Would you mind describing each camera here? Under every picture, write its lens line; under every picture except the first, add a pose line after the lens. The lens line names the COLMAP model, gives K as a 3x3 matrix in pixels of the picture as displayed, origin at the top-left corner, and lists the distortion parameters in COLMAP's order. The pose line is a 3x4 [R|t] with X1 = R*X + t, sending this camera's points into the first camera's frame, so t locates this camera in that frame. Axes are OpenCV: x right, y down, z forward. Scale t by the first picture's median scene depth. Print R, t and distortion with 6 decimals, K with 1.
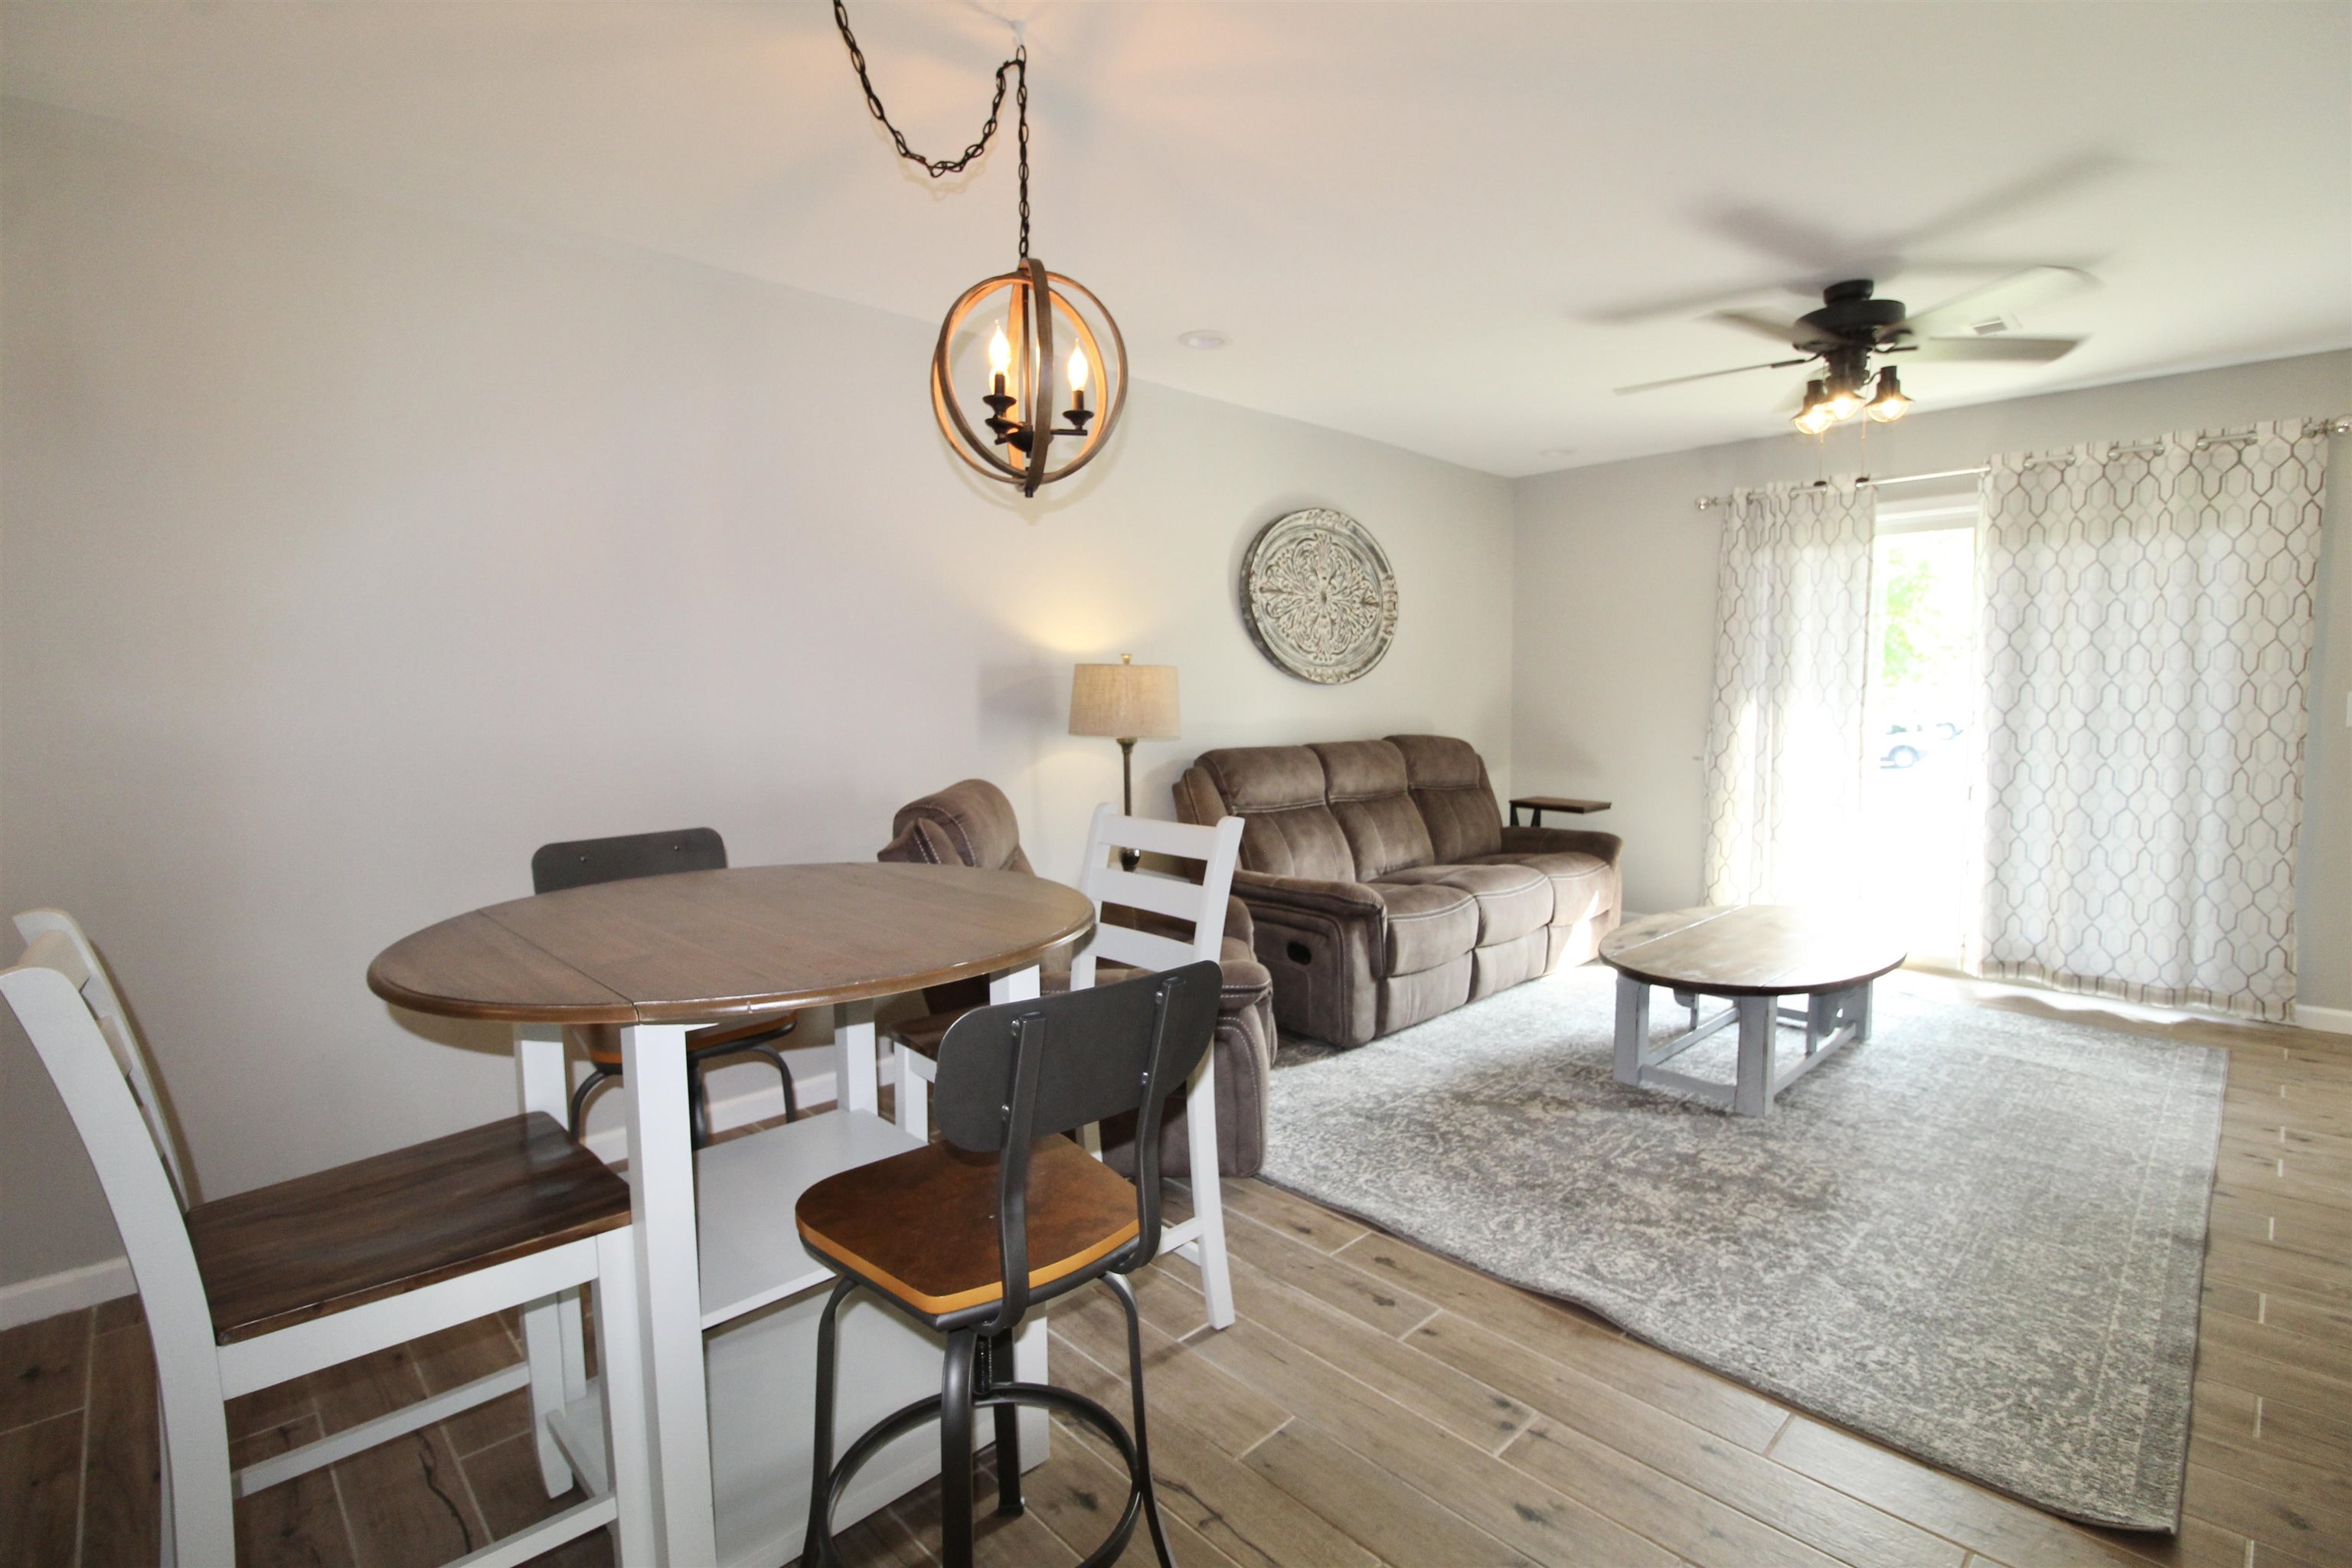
lens RADIAL K [[1087.3, 0, 1199.9], [0, 1087.3, 780.2], [0, 0, 1]] dist [-0.002876, -0.012654]
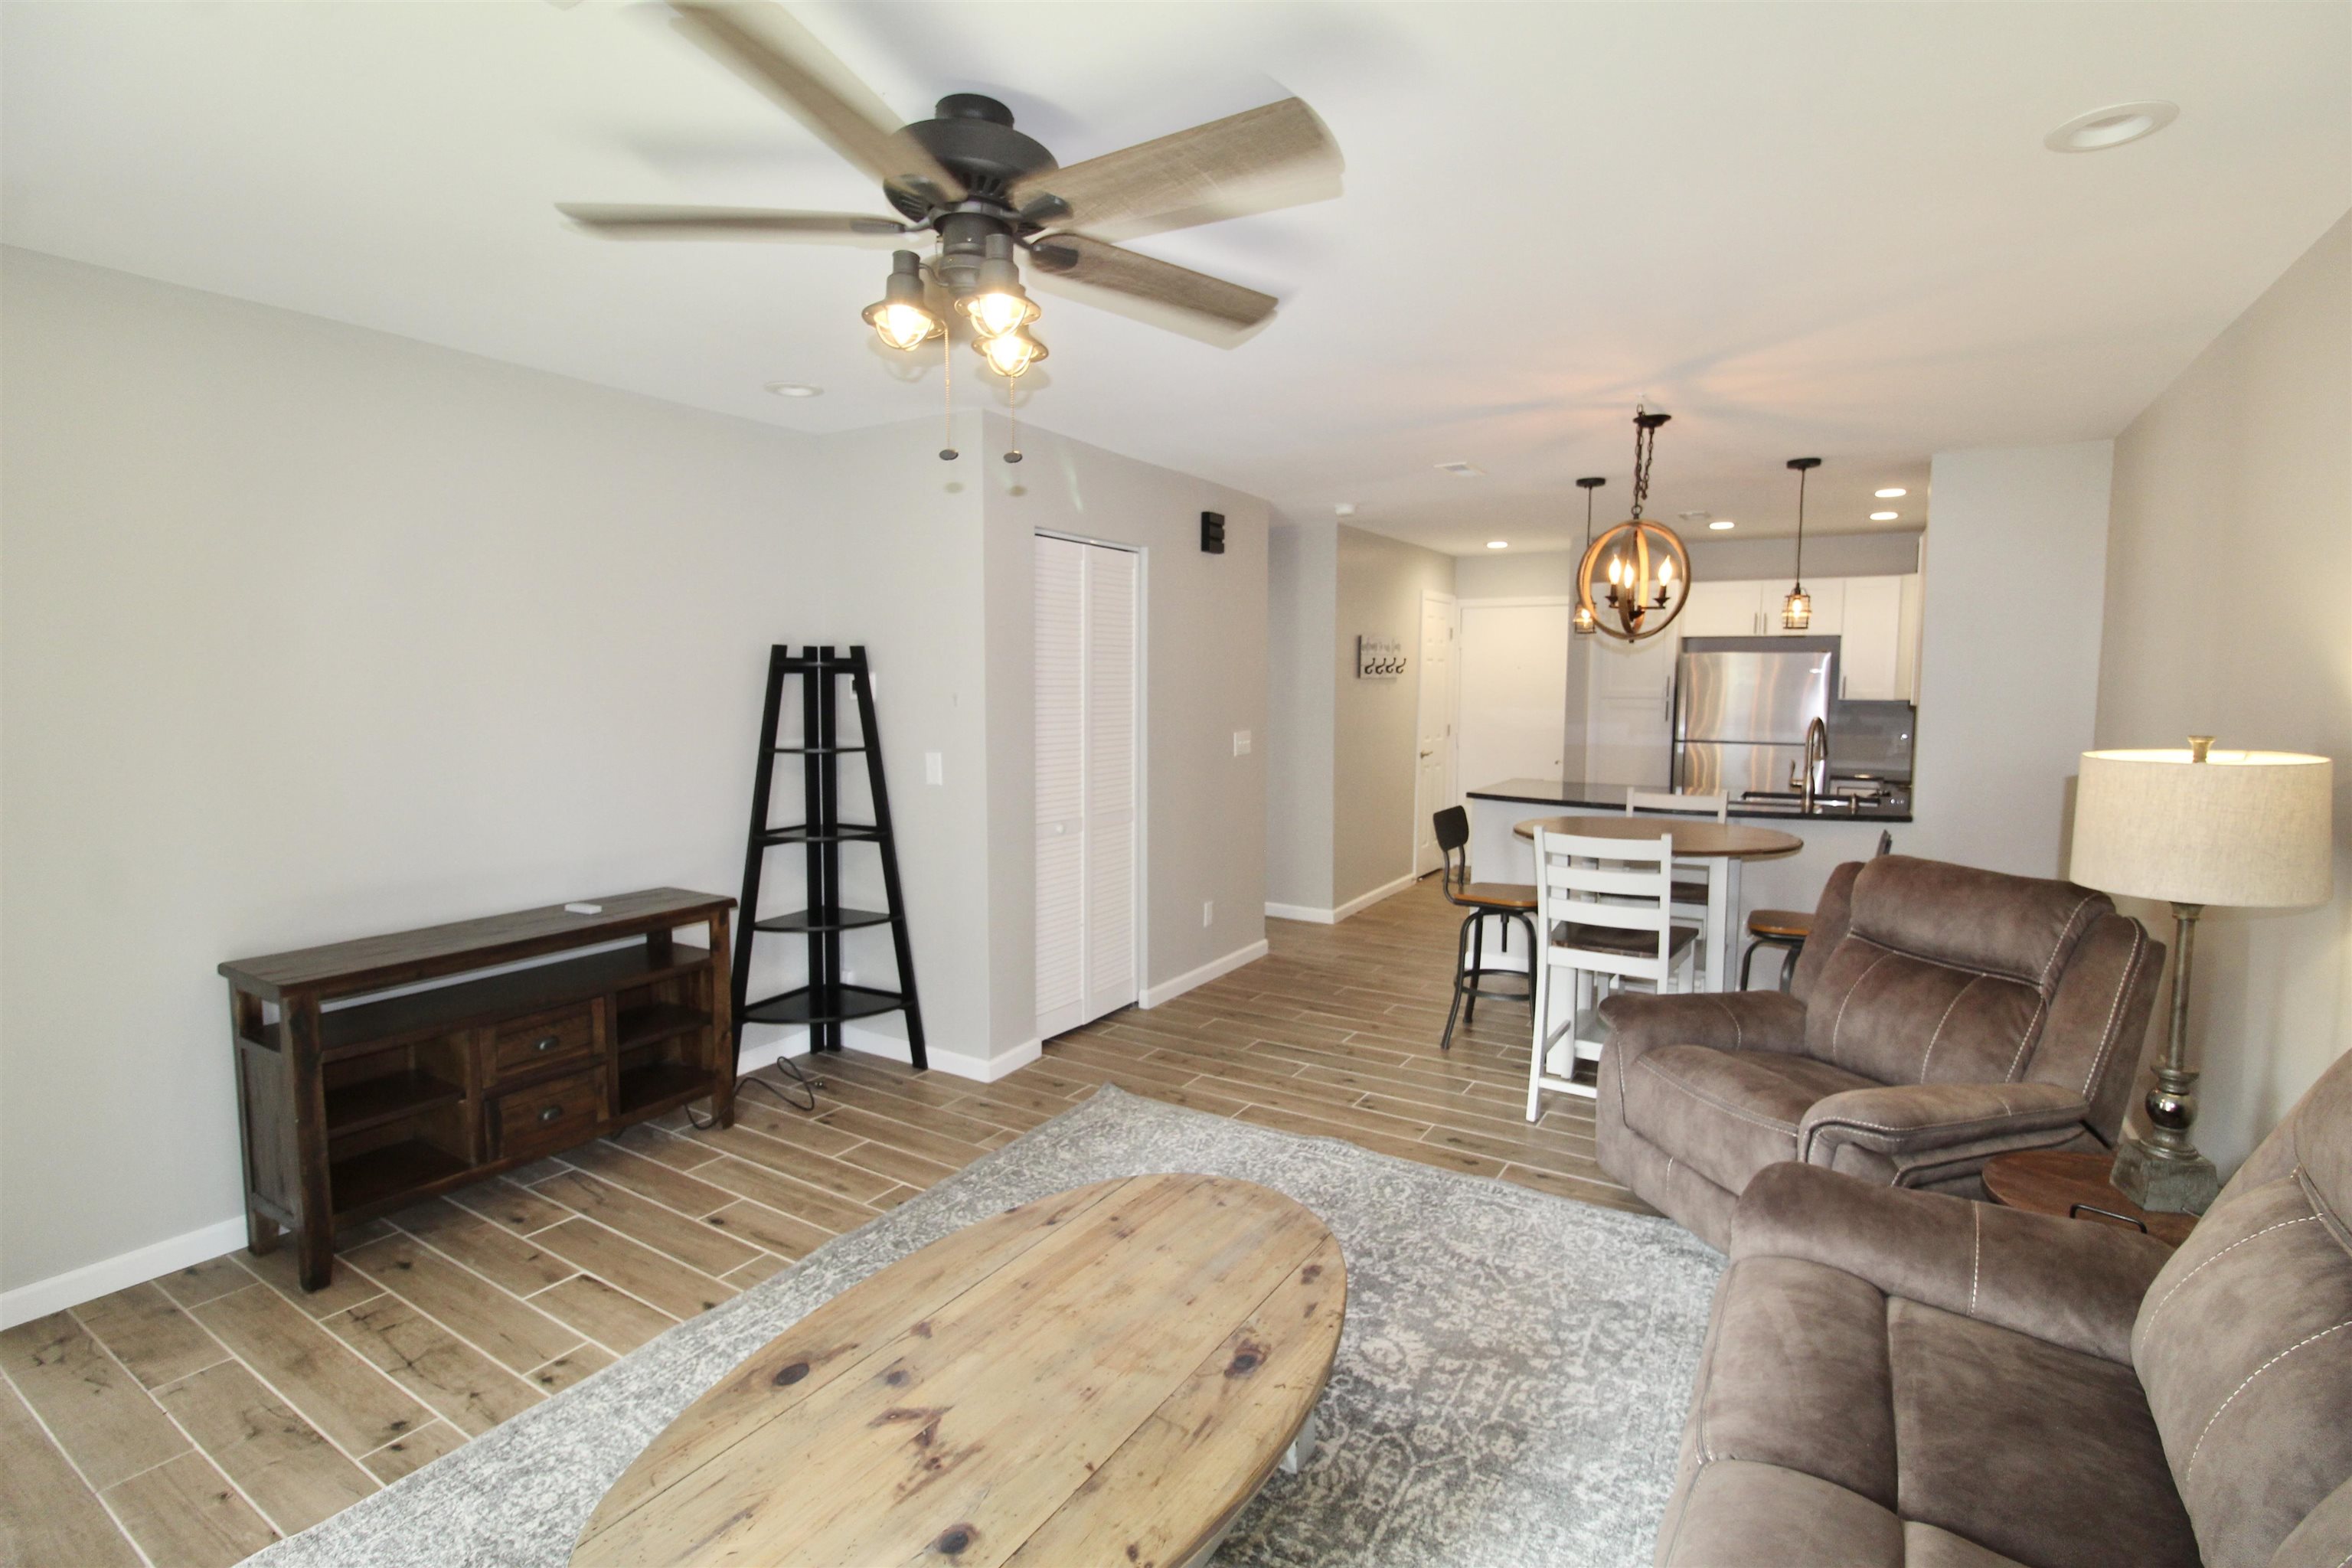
lens RADIAL K [[1087.3, 0, 1199.9], [0, 1087.3, 780.2], [0, 0, 1]] dist [-0.002876, -0.012654]
pose [[-0.968910, 0.019316, -0.246659, 0.497822], [-0.022733, 0.985780, 0.166495, -0.163185], [0.246368, 0.166926, -0.954693, 1.275796]]
